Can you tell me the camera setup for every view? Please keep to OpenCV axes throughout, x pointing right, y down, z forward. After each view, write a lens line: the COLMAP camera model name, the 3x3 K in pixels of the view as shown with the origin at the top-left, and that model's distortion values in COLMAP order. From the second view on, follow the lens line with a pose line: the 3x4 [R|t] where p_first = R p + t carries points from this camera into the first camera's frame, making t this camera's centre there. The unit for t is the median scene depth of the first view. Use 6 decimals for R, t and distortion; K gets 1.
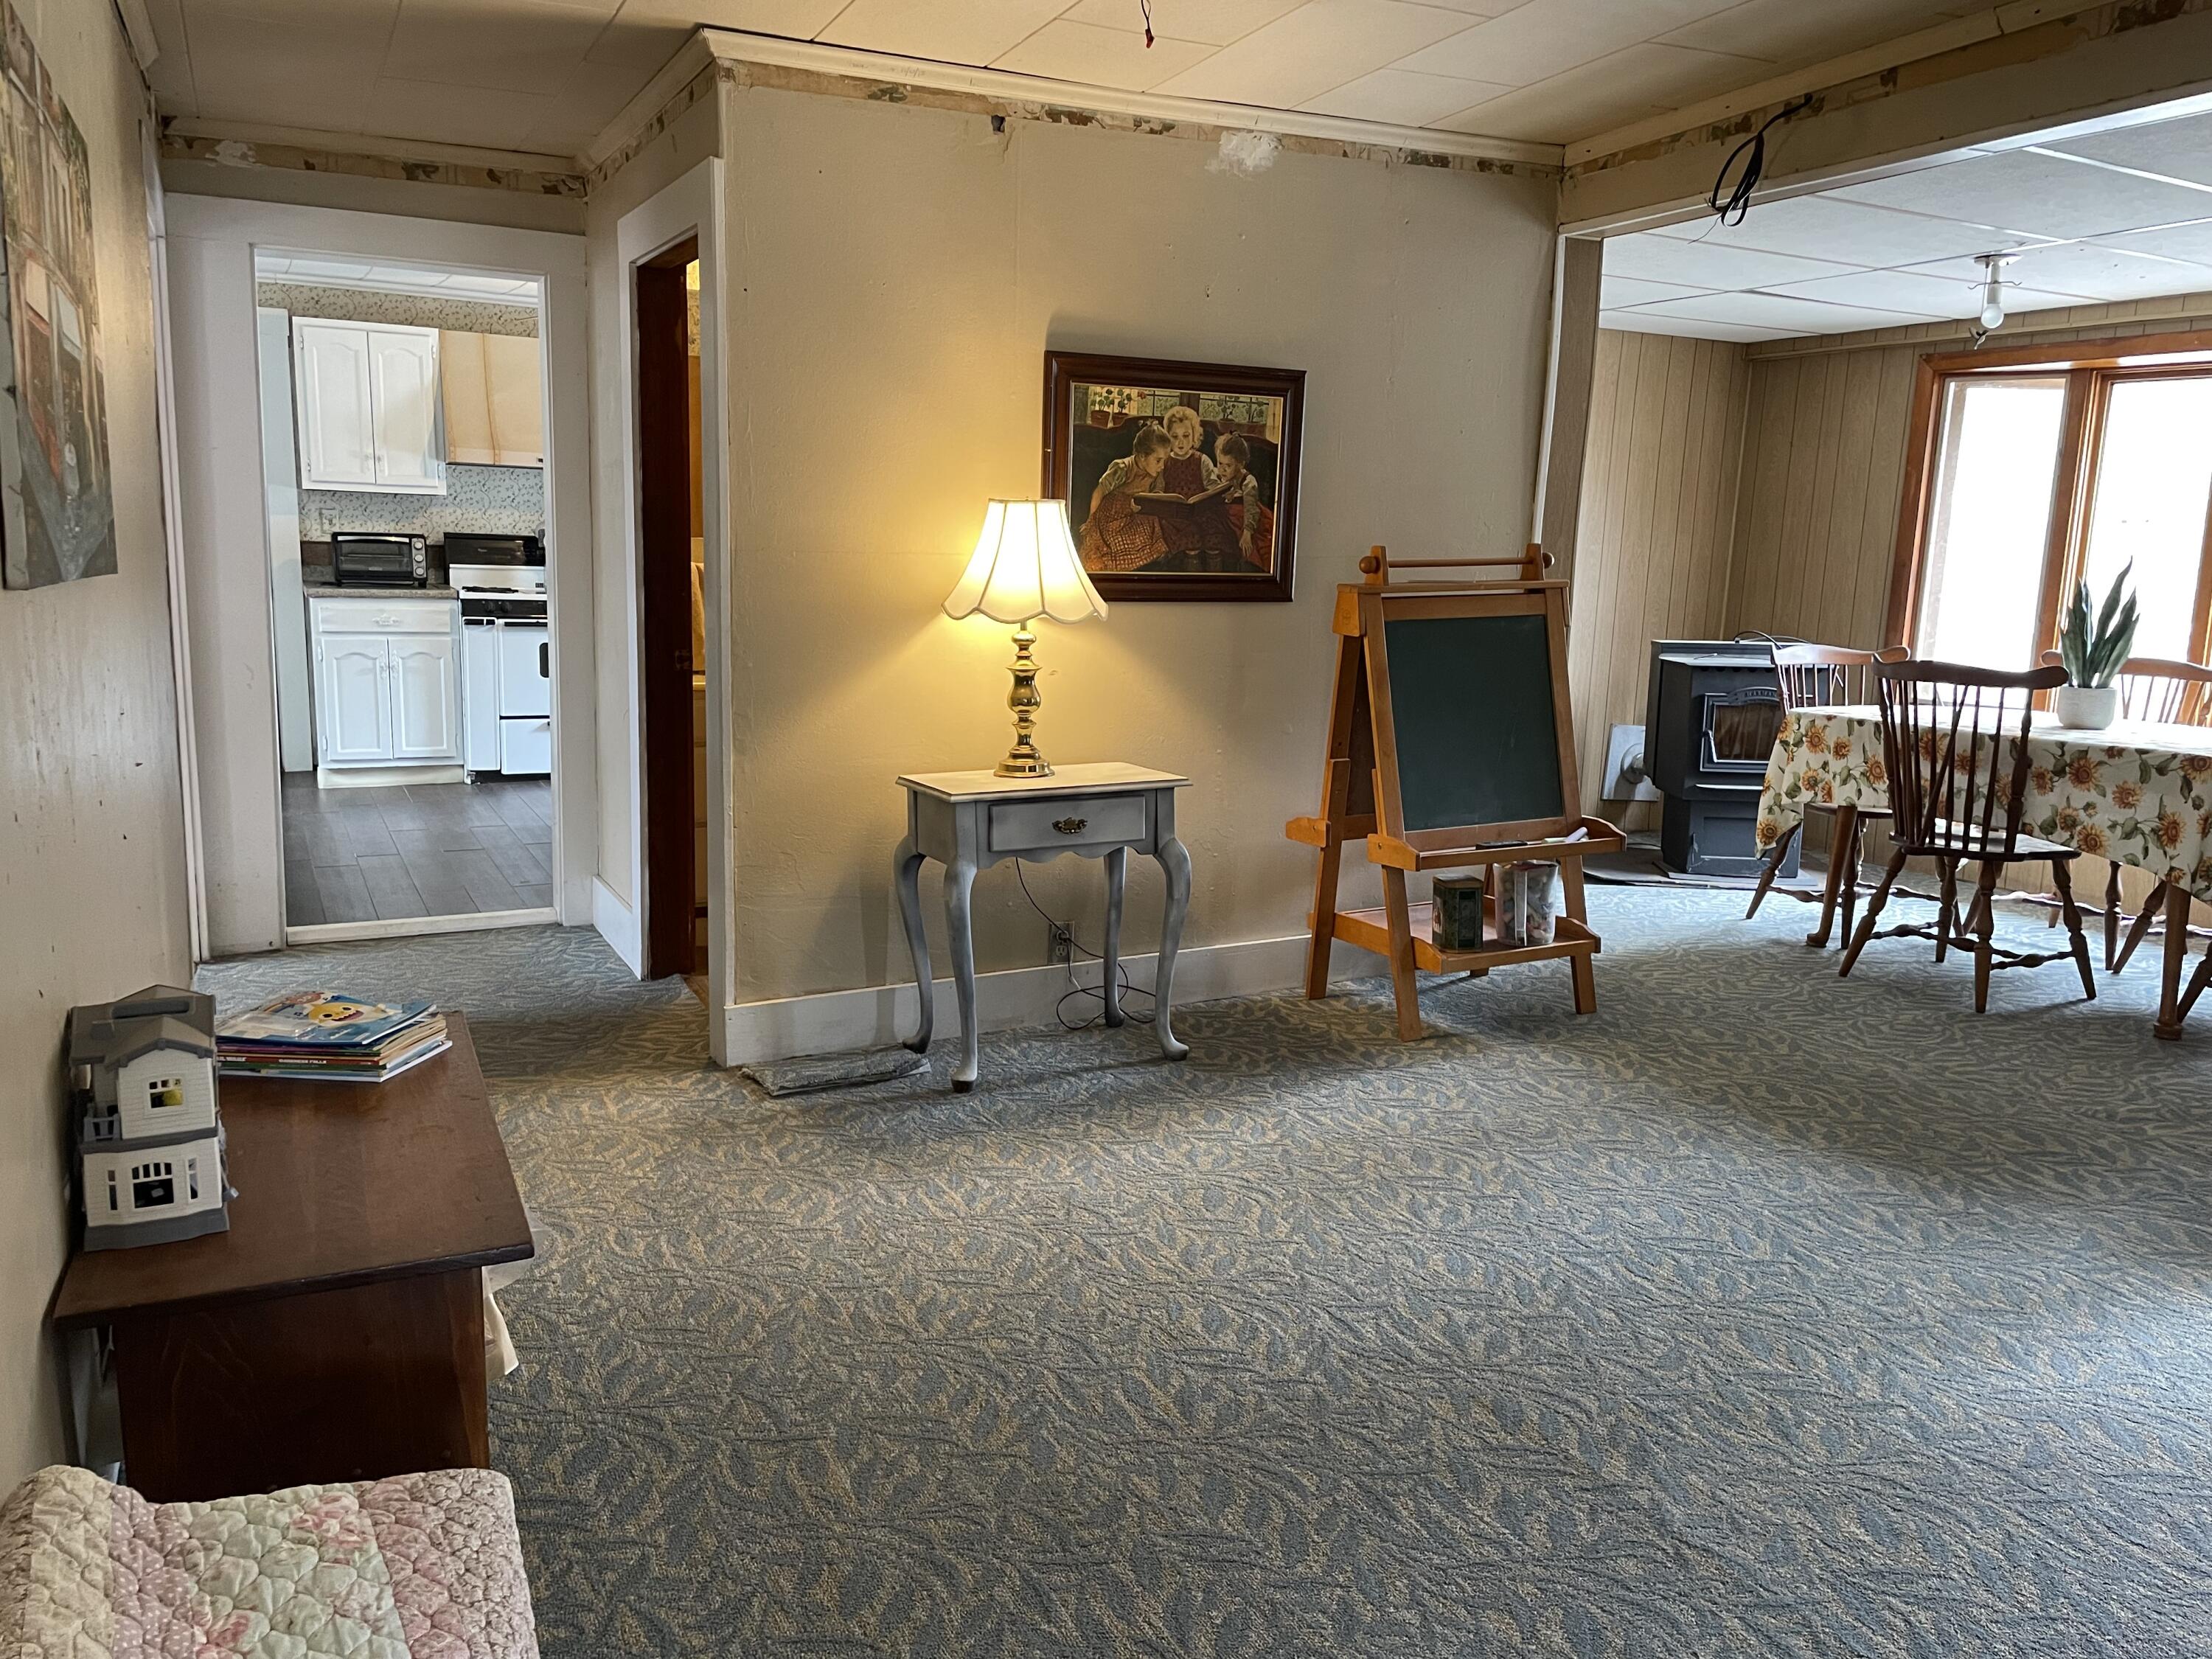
lens RADIAL K [[1665.1, 0, 1123.6], [0, 1665.1, 825.0], [0, 0, 1]] dist [0.100091, -0.116237]
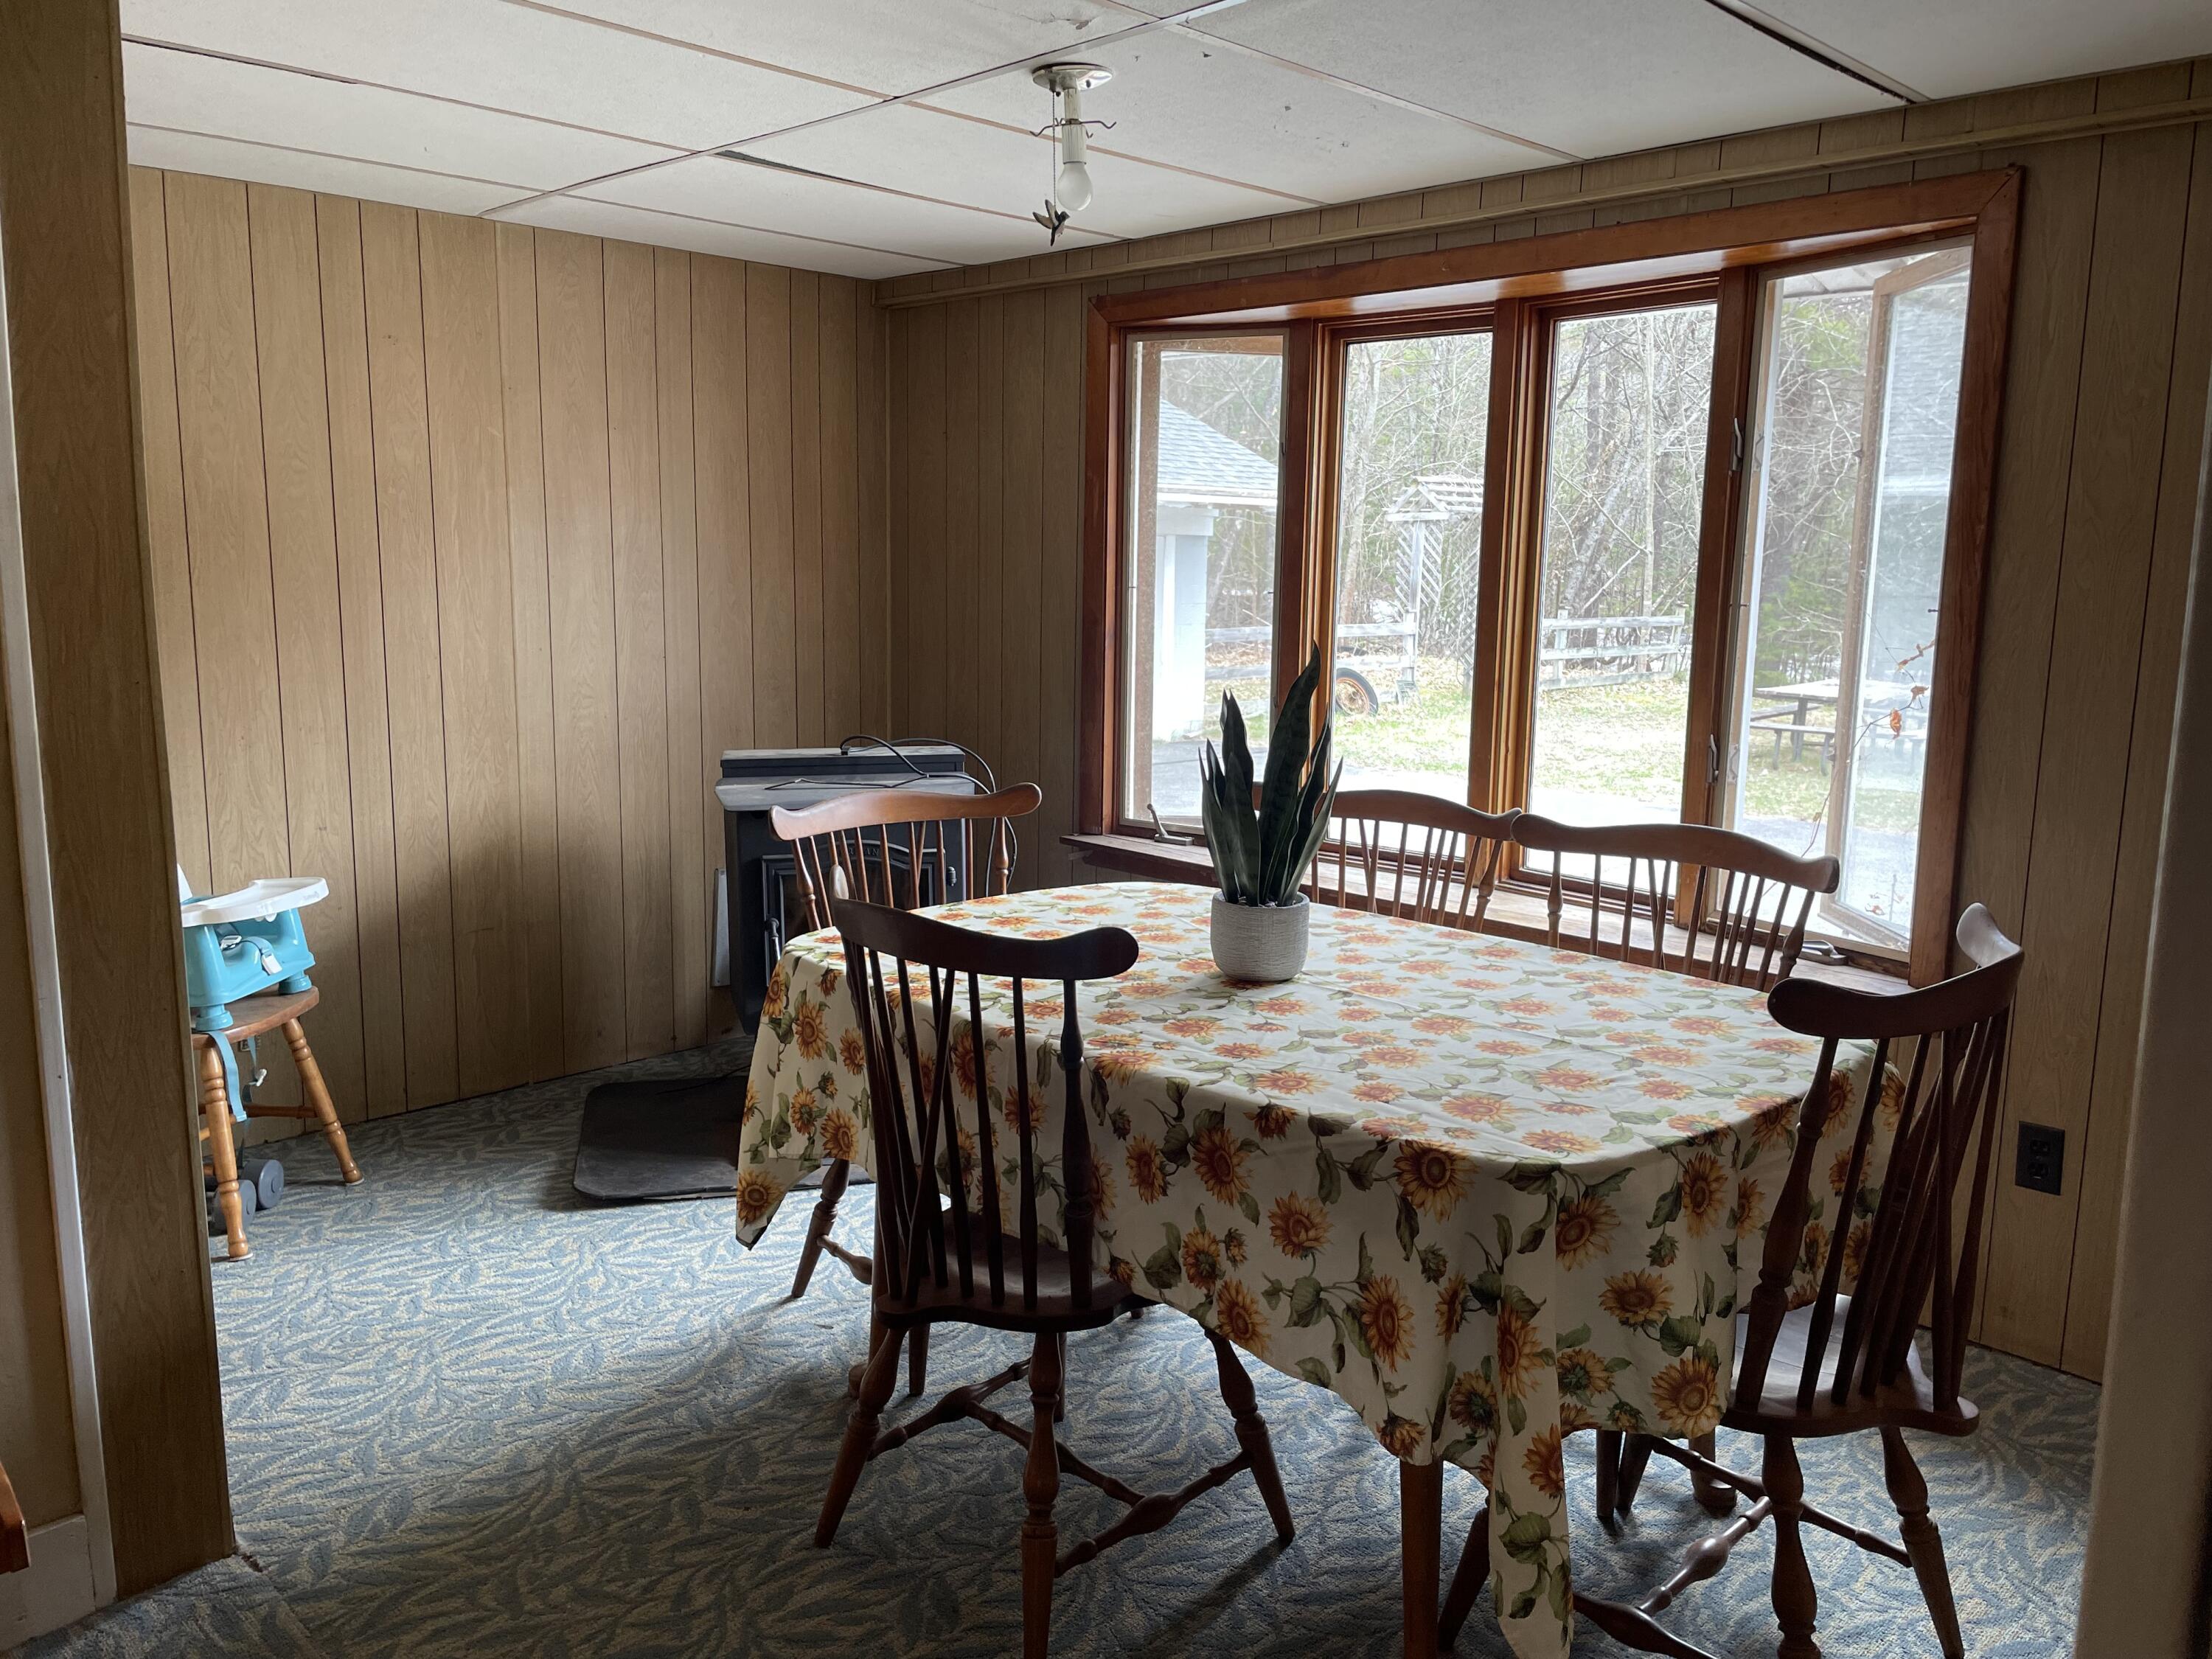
lens RADIAL K [[1669.0, 0, 1106.0], [0, 1669.0, 829.5], [0, 0, 1]] dist [-0.000358, -0.213928]
pose [[0.954685, -0.060182, 0.291468, 0.340510], [0.058716, 0.998180, 0.013784, -0.103325], [-0.291767, 0.003954, 0.956481, 0.483921]]
